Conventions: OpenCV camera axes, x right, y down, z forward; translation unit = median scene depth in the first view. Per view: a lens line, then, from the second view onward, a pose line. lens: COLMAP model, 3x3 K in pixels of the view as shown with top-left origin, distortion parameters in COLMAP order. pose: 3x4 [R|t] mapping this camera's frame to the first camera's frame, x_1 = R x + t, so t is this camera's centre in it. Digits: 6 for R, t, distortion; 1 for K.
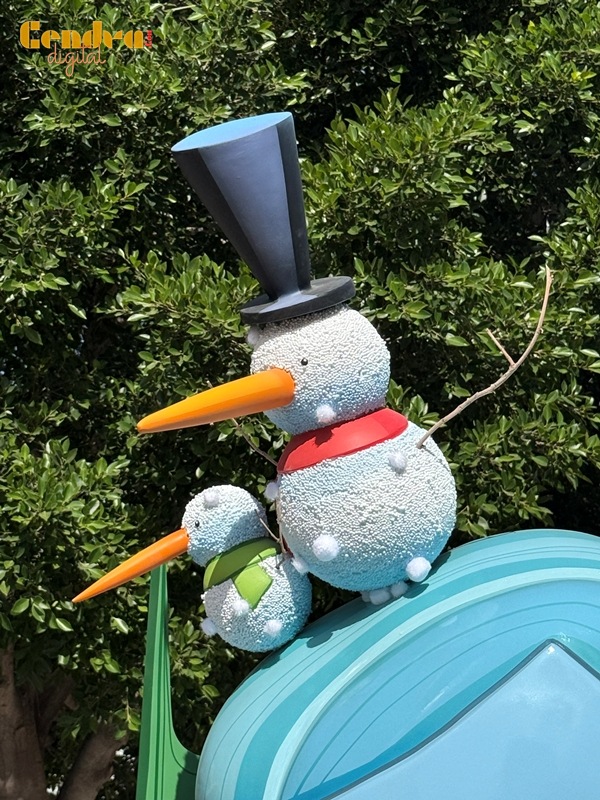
lens RADIAL K [[1956.8, 0, 246.8], [0, 1956.8, 401.0], [0, 0, 1]] dist [0.088993, 0.392266]
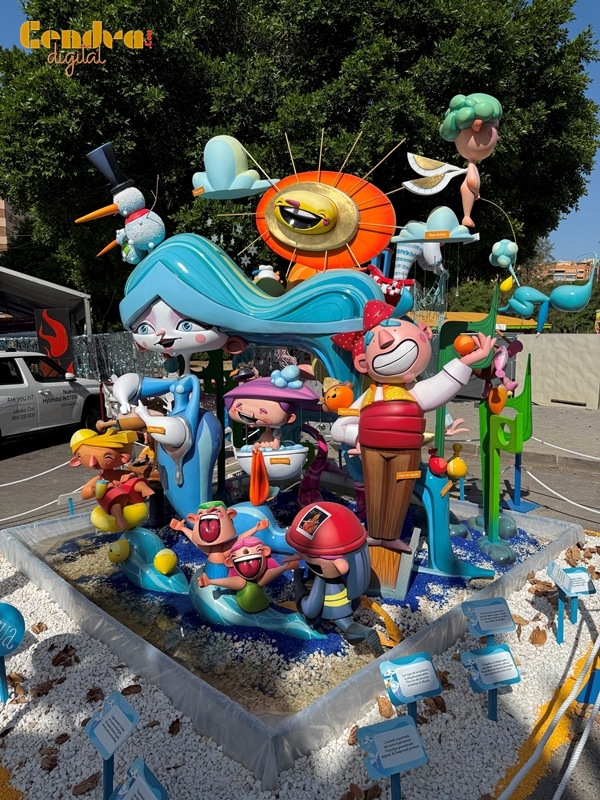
lens RADIAL K [[561.2, 0, 296.0], [0, 561.2, 402.1], [0, 0, 1]] dist [0.167142, -0.361001]
pose [[0.963133, -0.003440, -0.269005, 0.354549], [0.107048, 0.922250, 0.371479, -0.017915], [0.246812, -0.386580, 0.888617, -0.130829]]
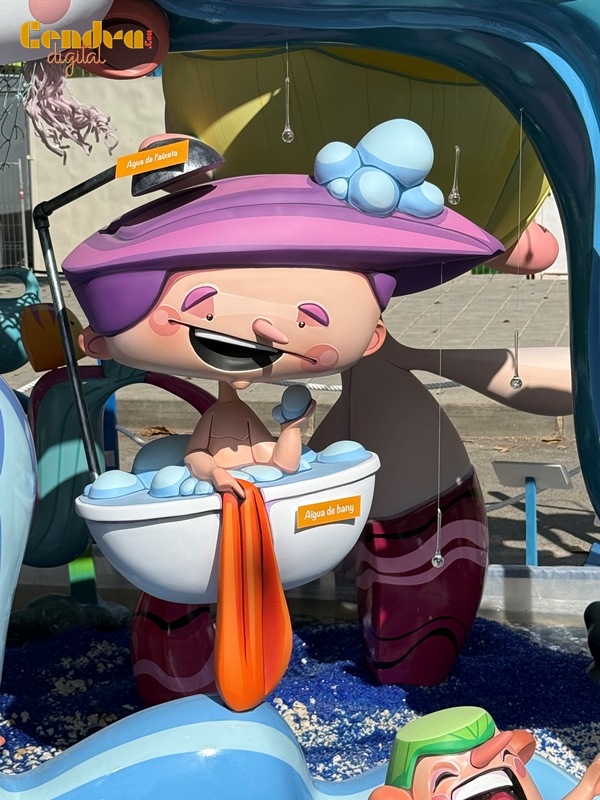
lens RADIAL K [[1733.5, 0, 300.0], [0, 1733.5, 400.0], [0, 0, 1]] dist [0.122422, 0.170457]
pose [[0.943746, -0.094022, 0.317022, 0.018051], [-0.058120, 0.896634, 0.438942, 0.033559], [-0.325523, -0.432675, 0.840730, 0.005376]]
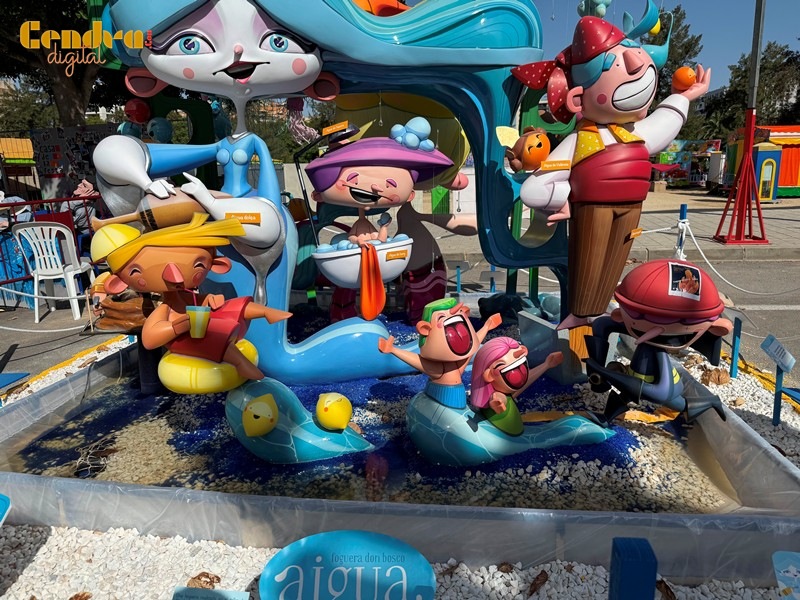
lens RADIAL K [[566.5, 0, 404.6], [0, 566.5, 303.5], [0, 0, 1]] dist [0.112319, -0.198390]
pose [[0.924752, -0.128053, 0.358380, 0.007452], [-0.063753, 0.876259, 0.477604, 0.081635], [-0.375192, -0.464513, 0.802158, -0.004516]]
